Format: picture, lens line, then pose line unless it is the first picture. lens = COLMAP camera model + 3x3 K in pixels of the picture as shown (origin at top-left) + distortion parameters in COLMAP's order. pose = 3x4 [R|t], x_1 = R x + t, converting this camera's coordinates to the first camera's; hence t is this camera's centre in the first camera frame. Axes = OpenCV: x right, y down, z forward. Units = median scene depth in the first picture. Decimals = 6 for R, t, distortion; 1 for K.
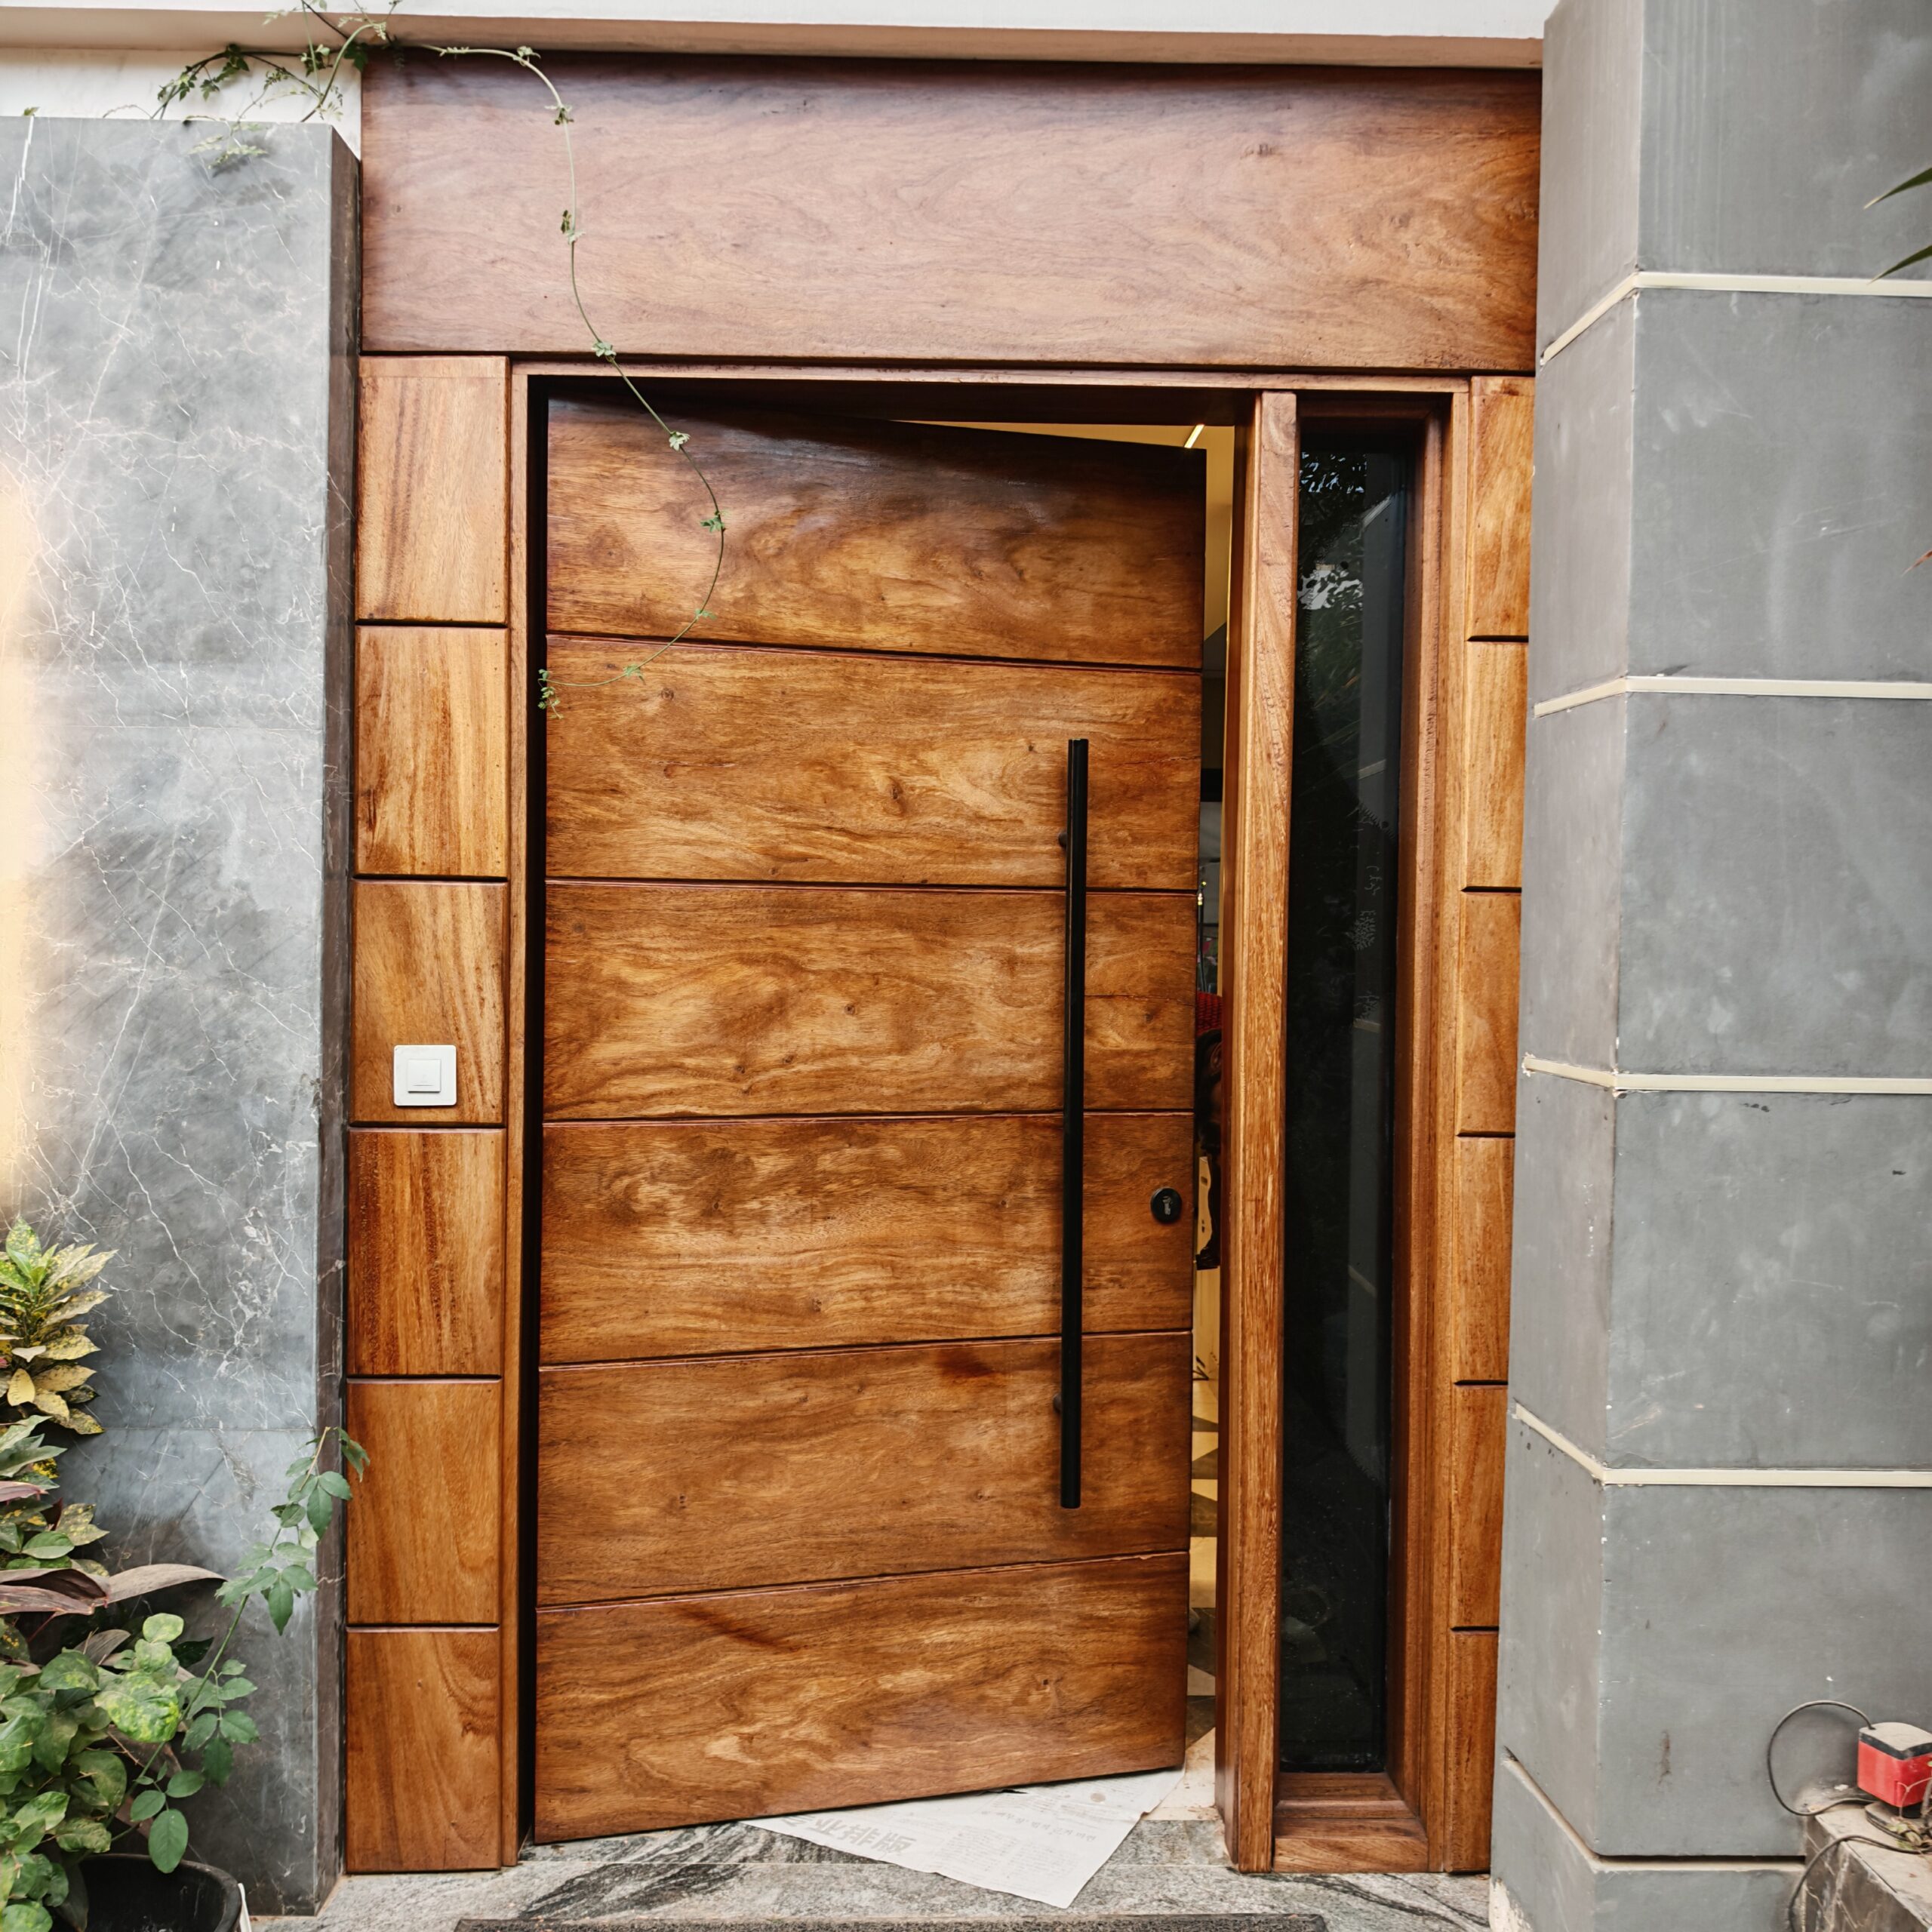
lens RADIAL K [[3003.7, 0, 967.2], [0, 3003.7, 971.6], [0, 0, 1]] dist [-0.001032, 0.000000]
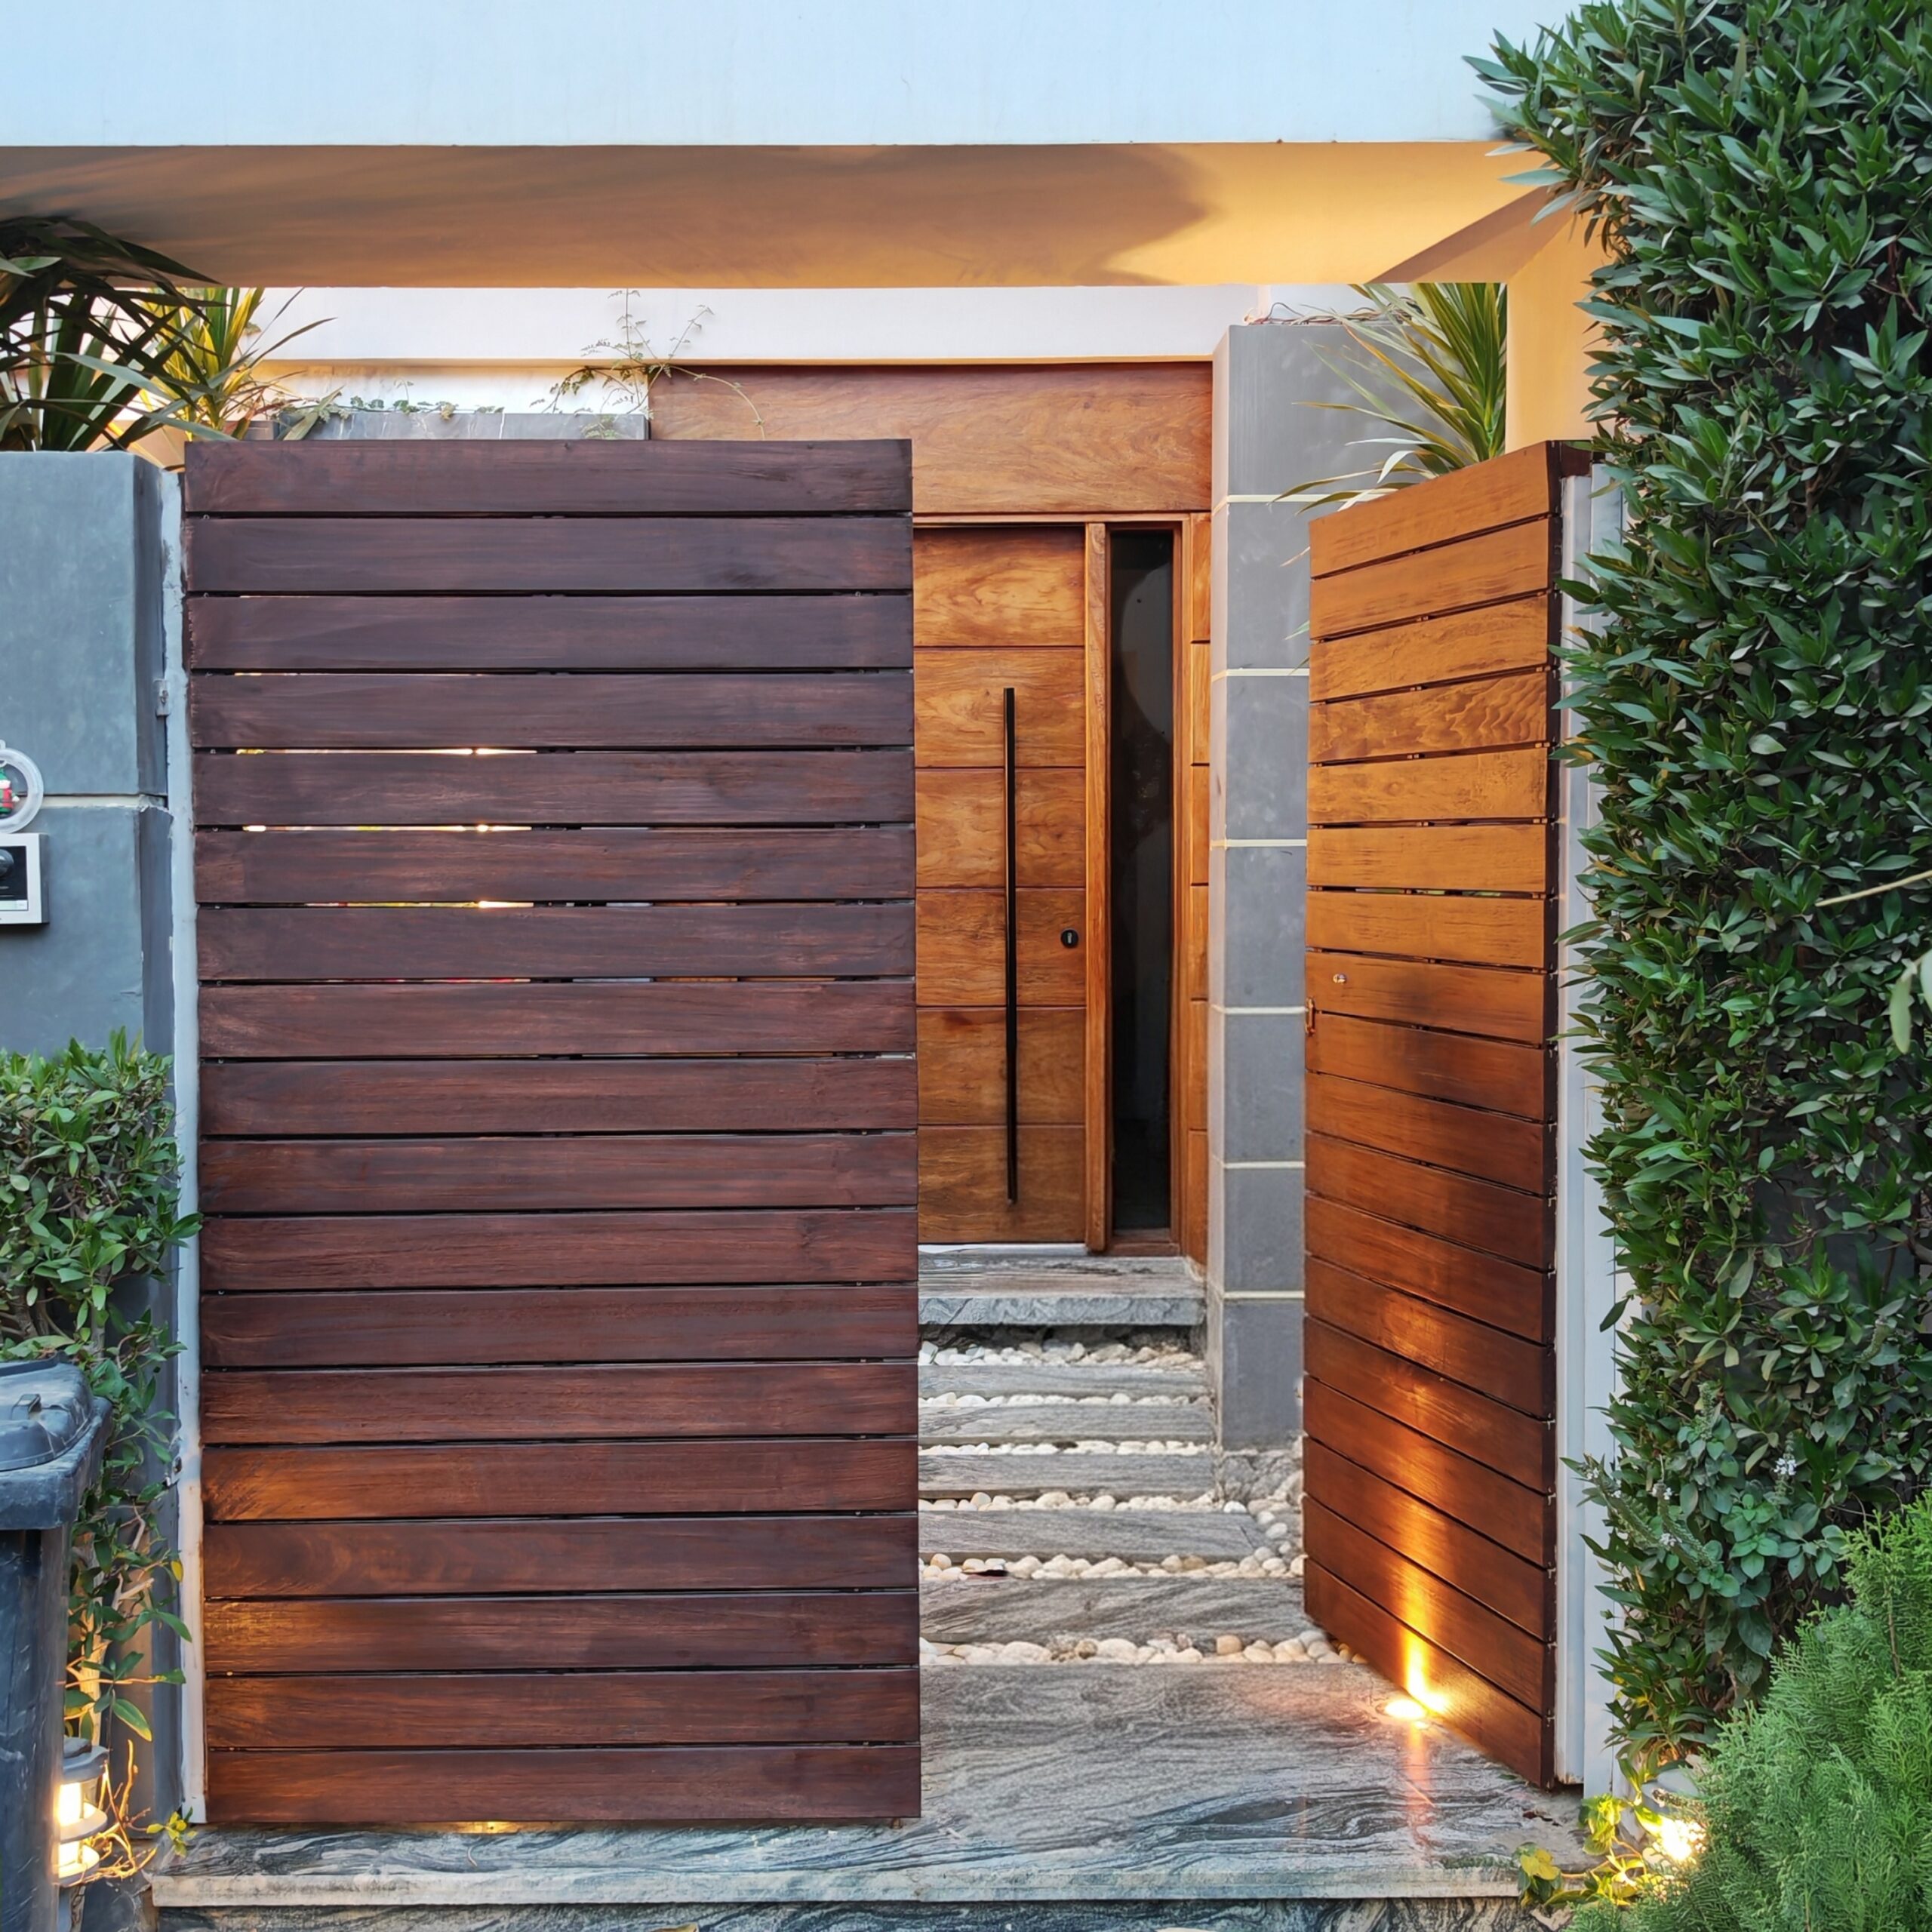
lens RADIAL K [[2919.3, 0, 967.3], [0, 2919.3, 964.8], [0, 0, 1]] dist [-0.016579, 0.000000]
pose [[0.999749, -0.019884, -0.010342, 0.024979], [0.020242, 0.999157, 0.035708, 0.030350], [0.009624, -0.035908, 0.999309, -0.839882]]
